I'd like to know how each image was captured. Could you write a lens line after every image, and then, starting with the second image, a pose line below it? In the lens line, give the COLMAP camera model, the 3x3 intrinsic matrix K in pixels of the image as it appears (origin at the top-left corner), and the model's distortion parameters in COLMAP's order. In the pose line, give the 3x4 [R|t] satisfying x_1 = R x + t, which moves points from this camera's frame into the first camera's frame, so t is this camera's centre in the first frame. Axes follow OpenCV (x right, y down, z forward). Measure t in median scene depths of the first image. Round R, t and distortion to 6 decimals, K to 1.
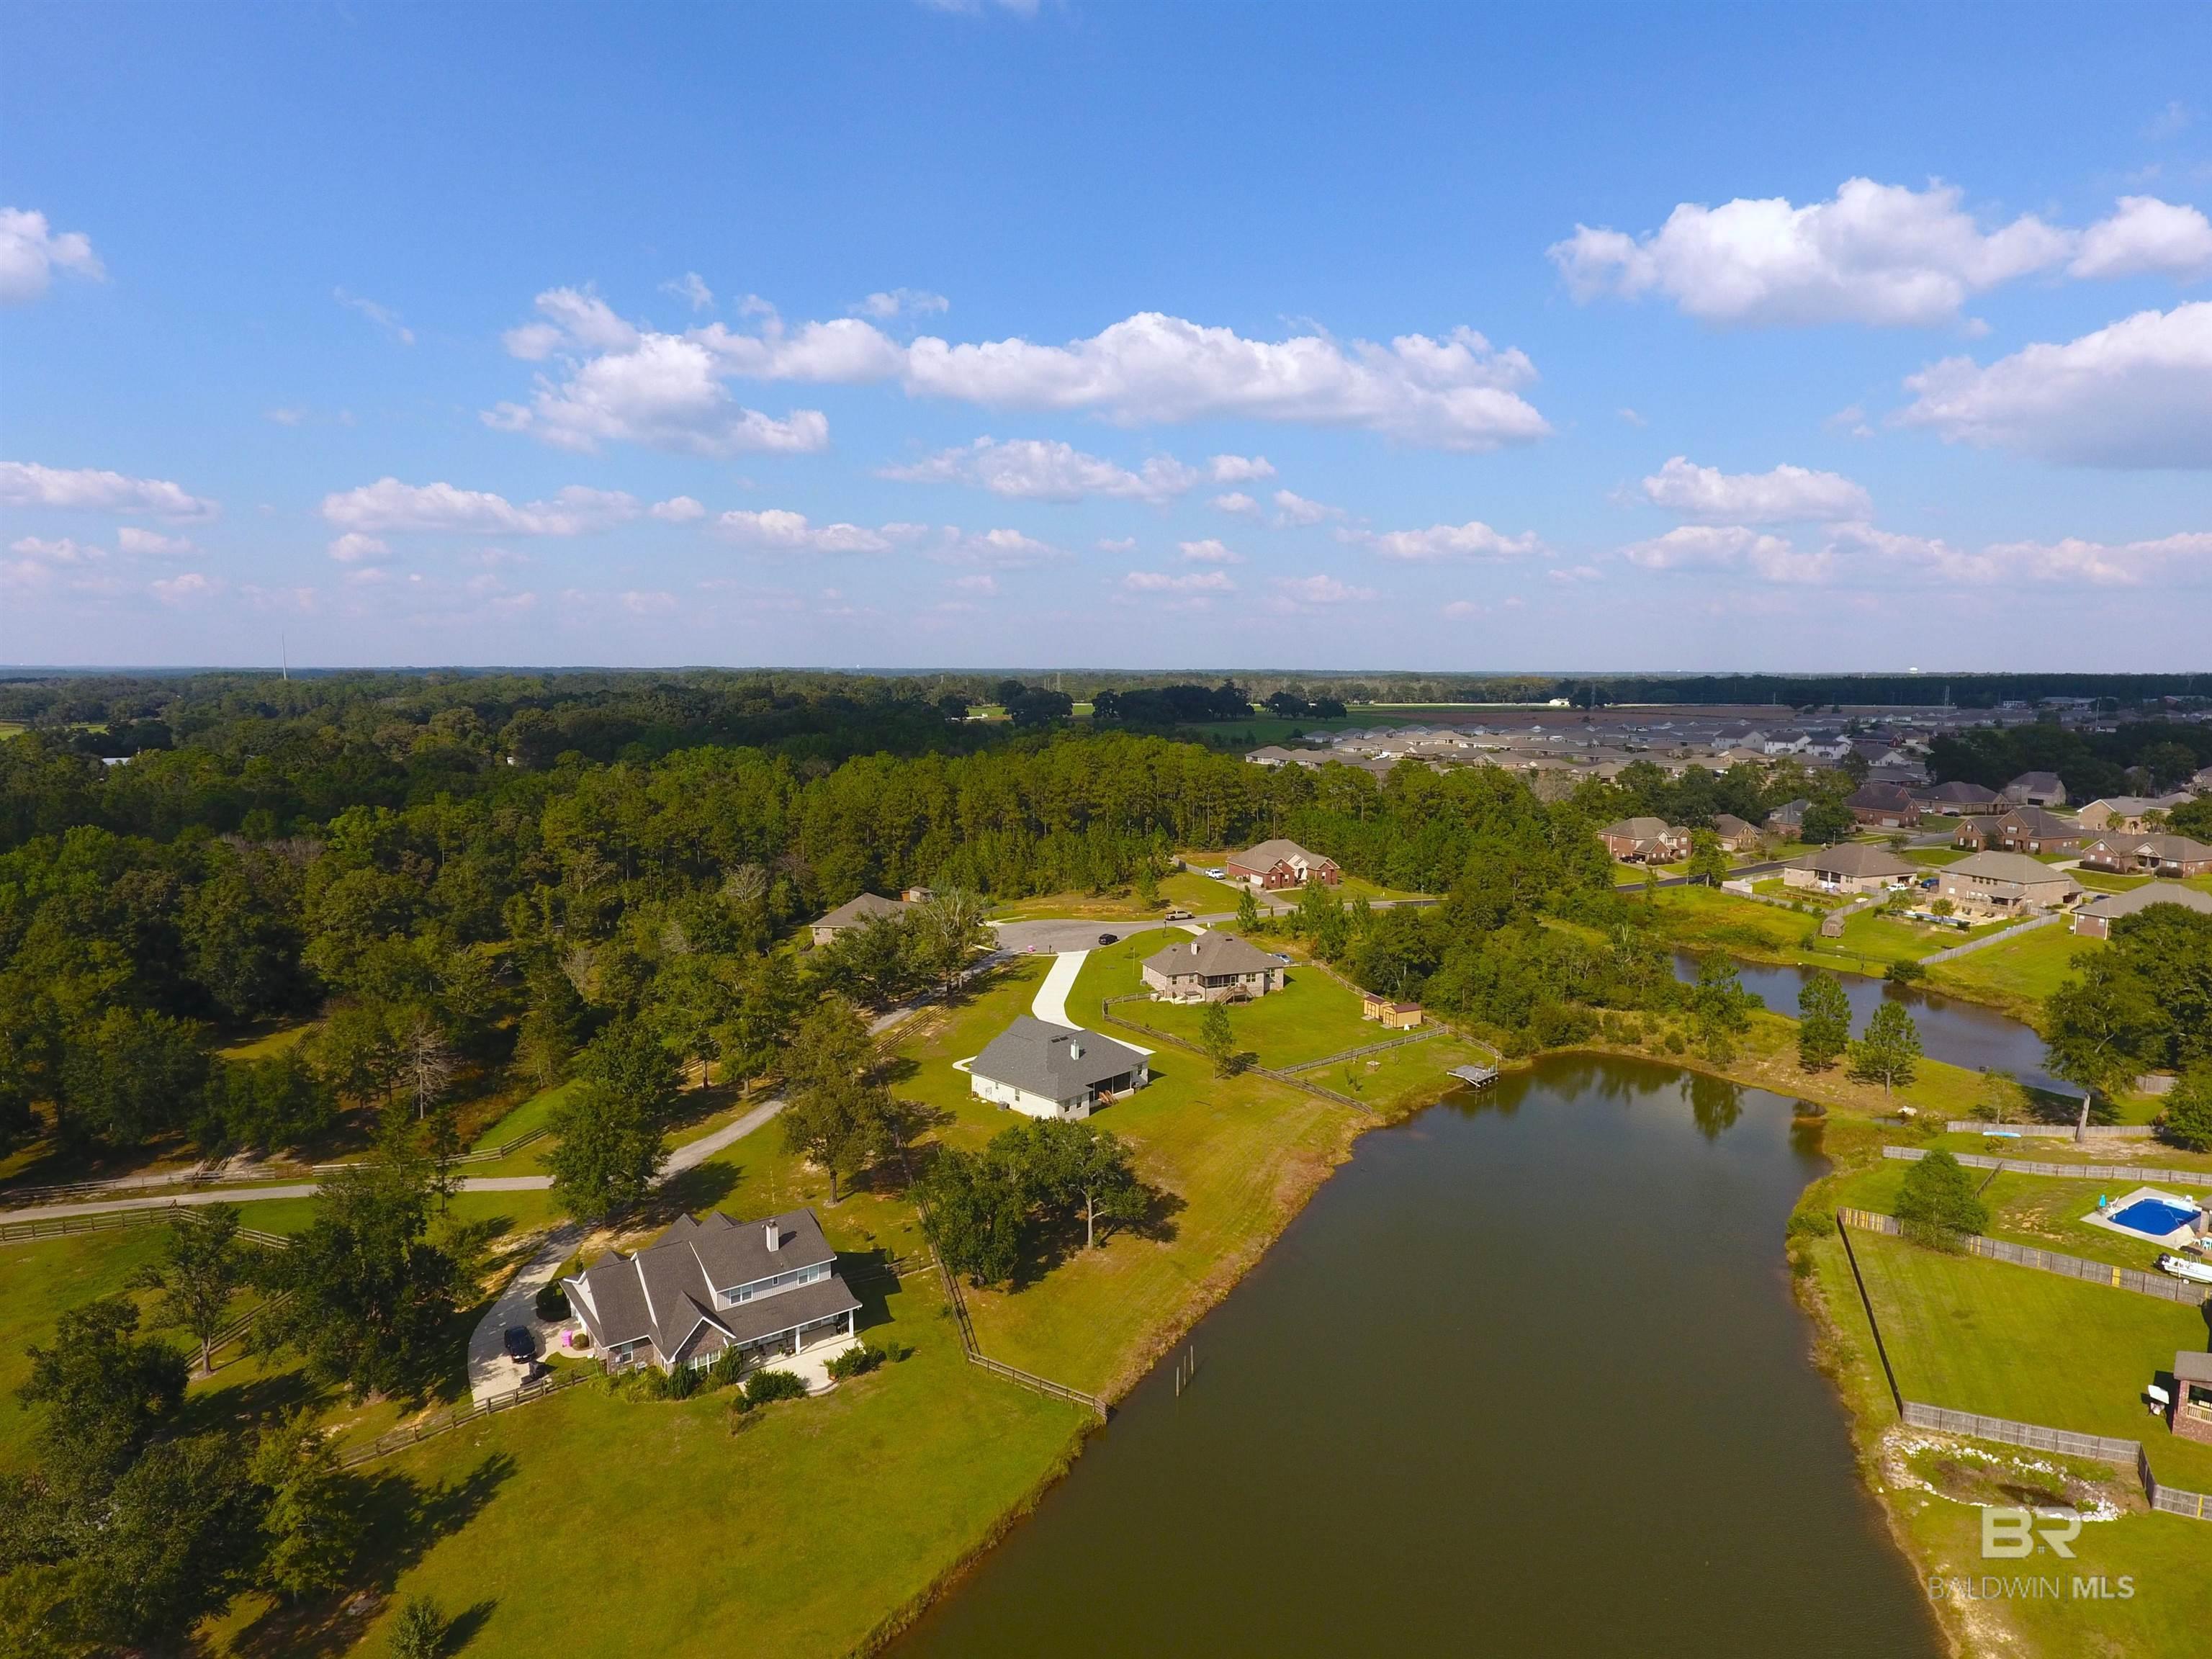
lens RADIAL K [[1294.0, 0, 1115.9], [0, 1294.0, 824.5], [0, 0, 1]] dist [0.002978, -0.005043]
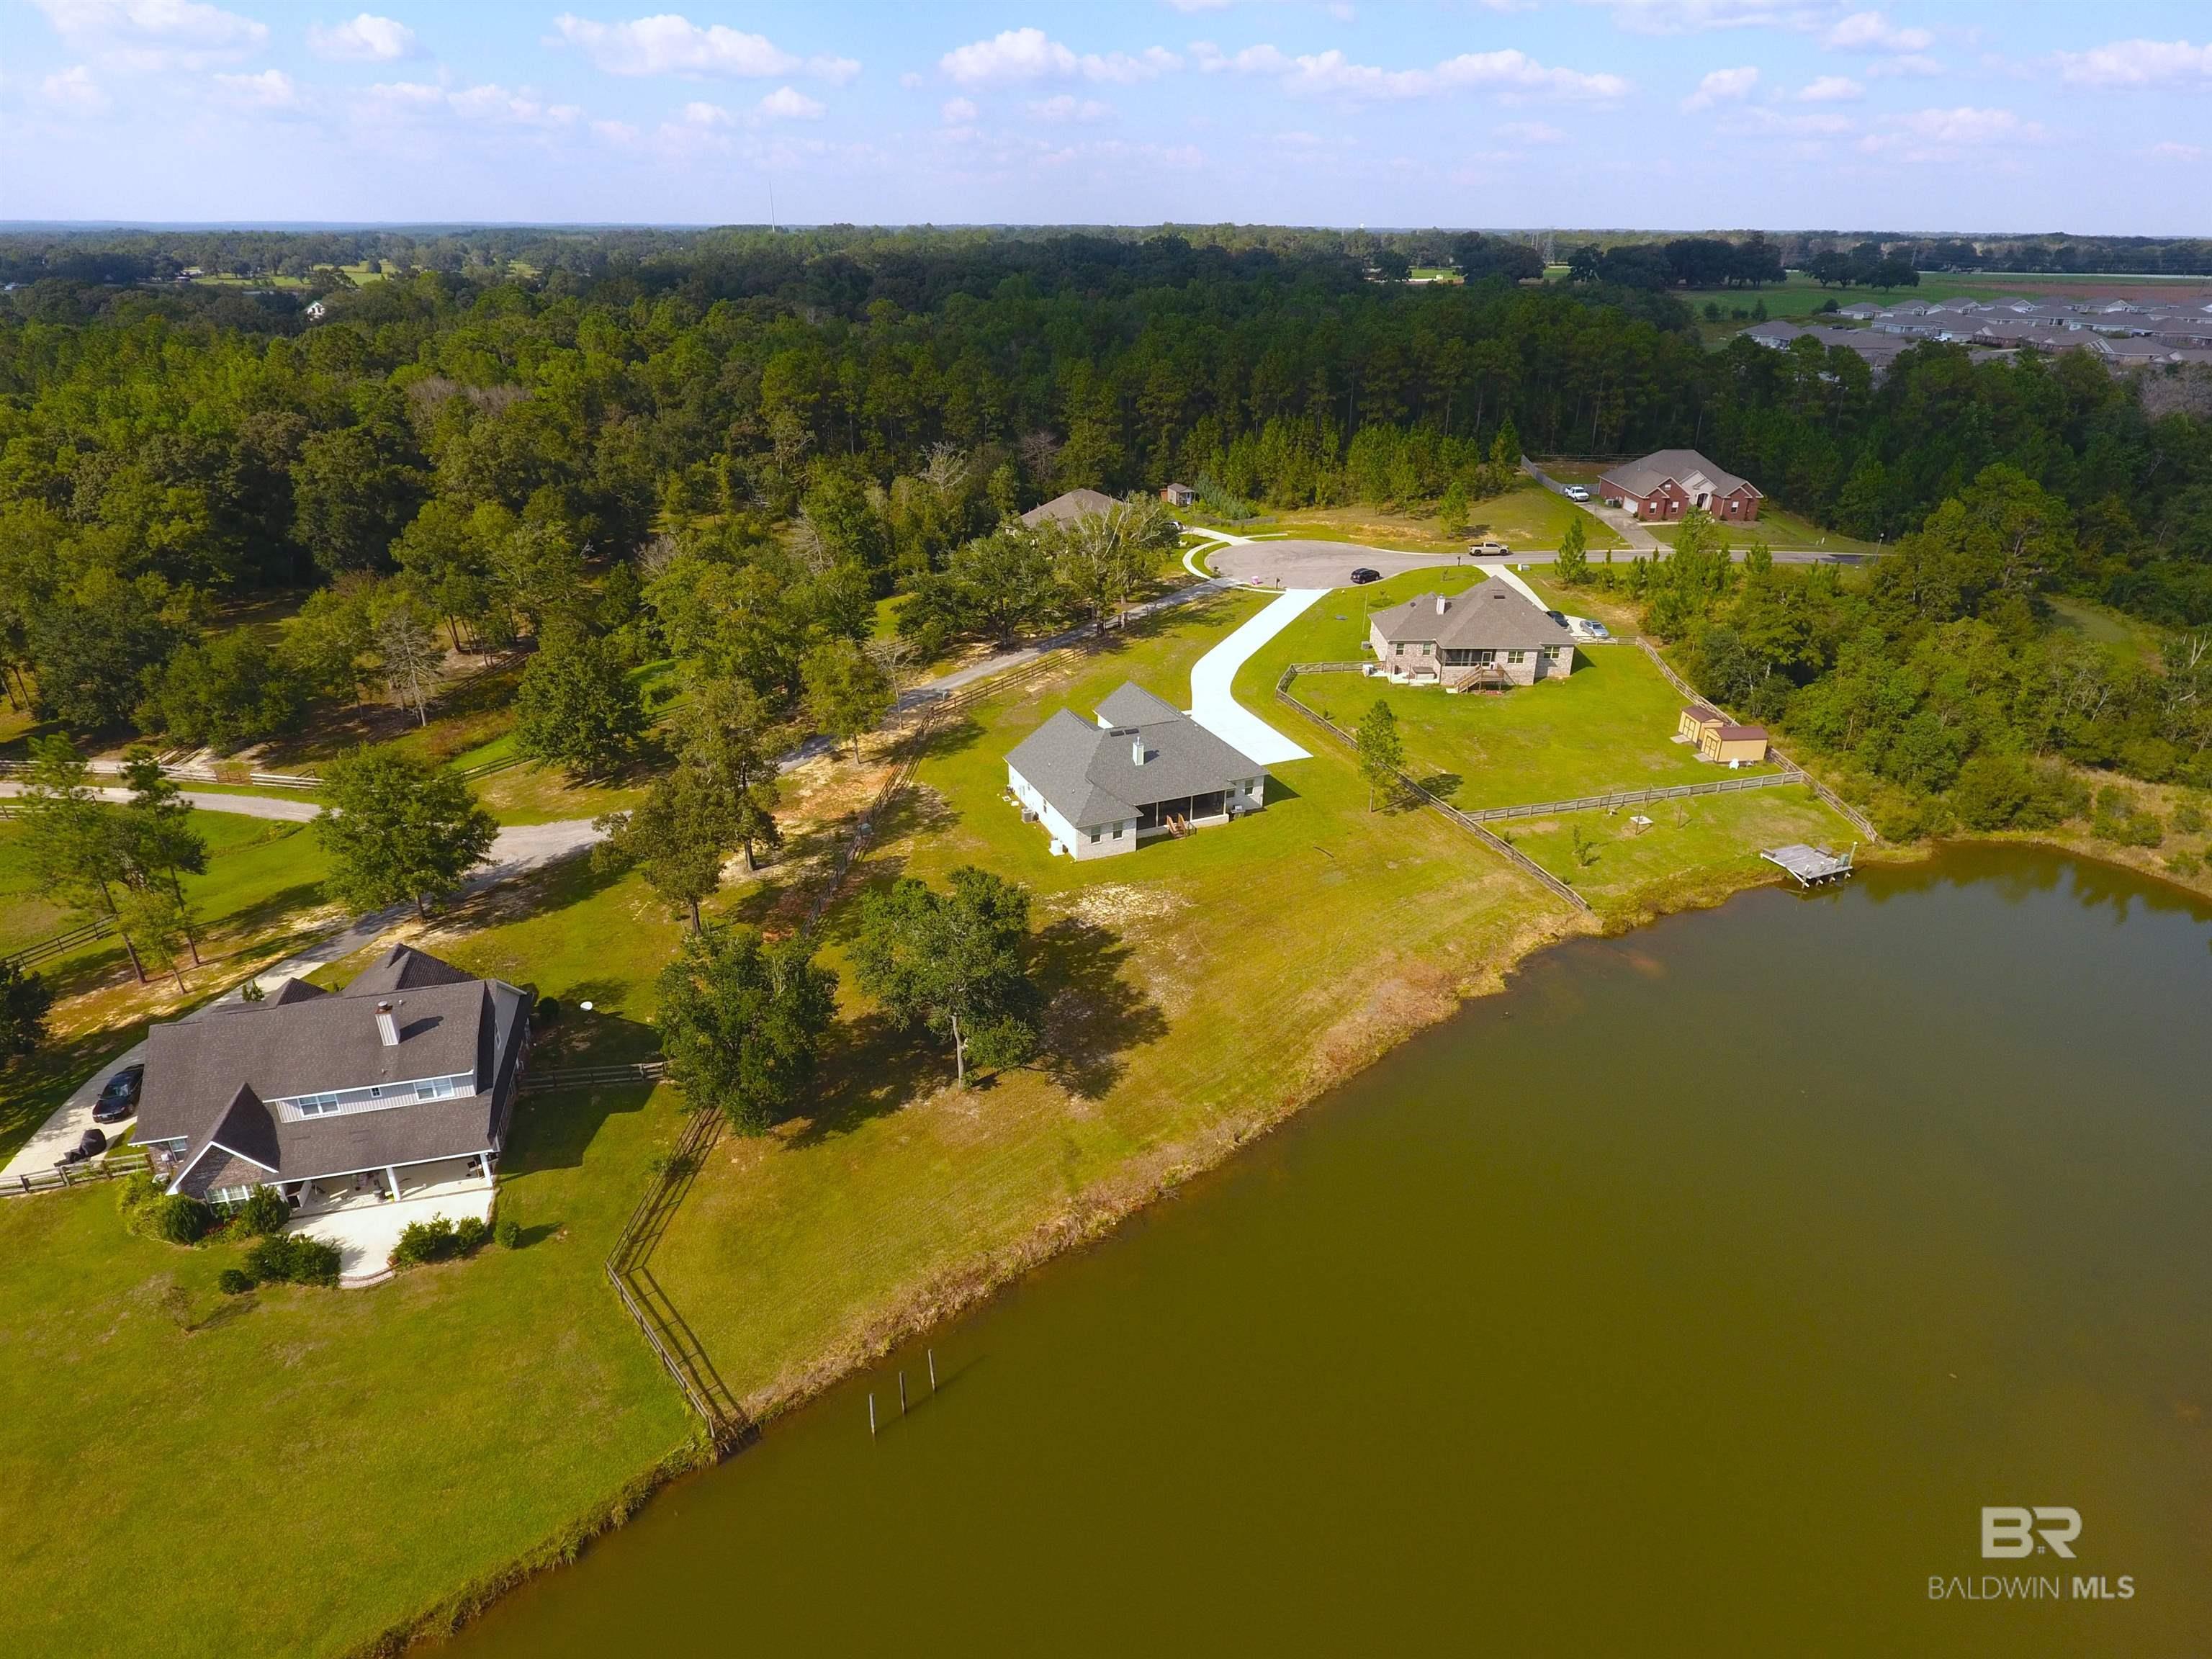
lens RADIAL K [[1294.0, 0, 1115.9], [0, 1294.0, 824.5], [0, 0, 1]] dist [0.002978, -0.005043]
pose [[0.932516, 0.154188, -0.326558, 0.146296], [-0.046790, 0.948234, 0.314106, -0.002793], [0.358085, -0.277629, 0.891458, 0.293158]]
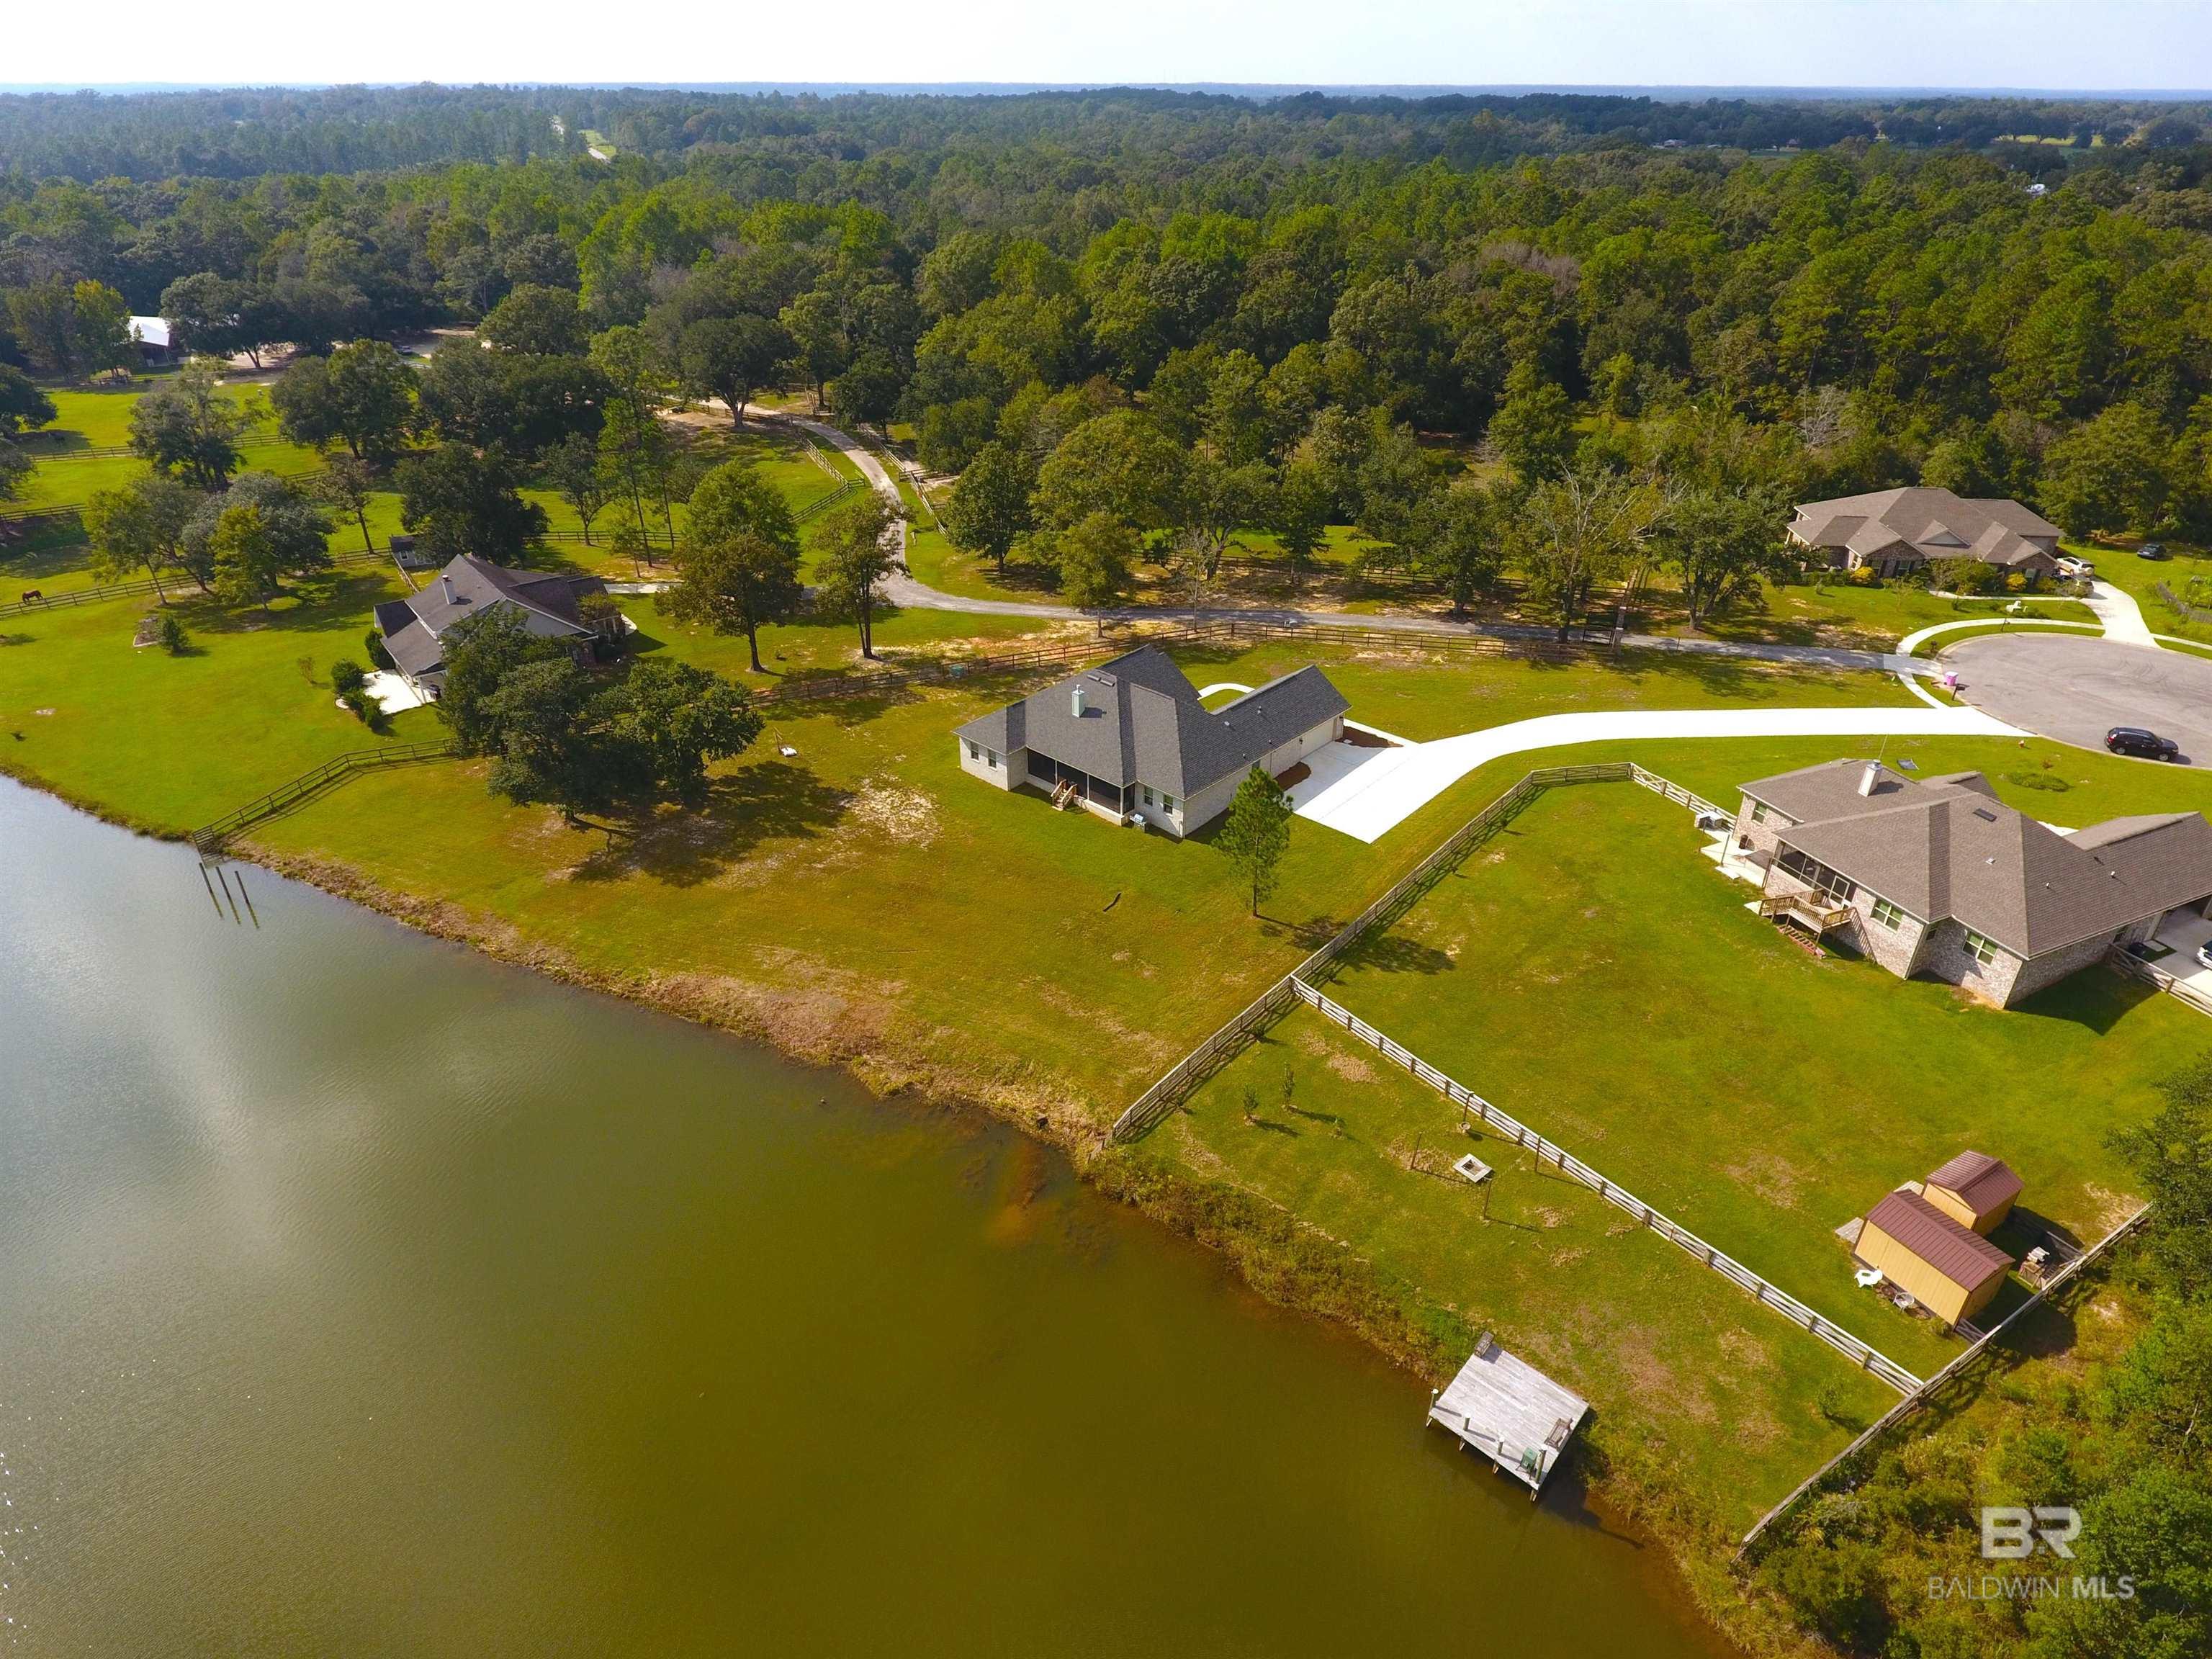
lens RADIAL K [[1294.0, 0, 1115.9], [0, 1294.0, 824.5], [0, 0, 1]] dist [0.002978, -0.005043]
pose [[0.039106, 0.494480, -0.868309, 0.409667], [-0.123676, 0.864687, 0.486847, -0.056958], [0.991552, 0.088350, 0.094970, 0.755149]]
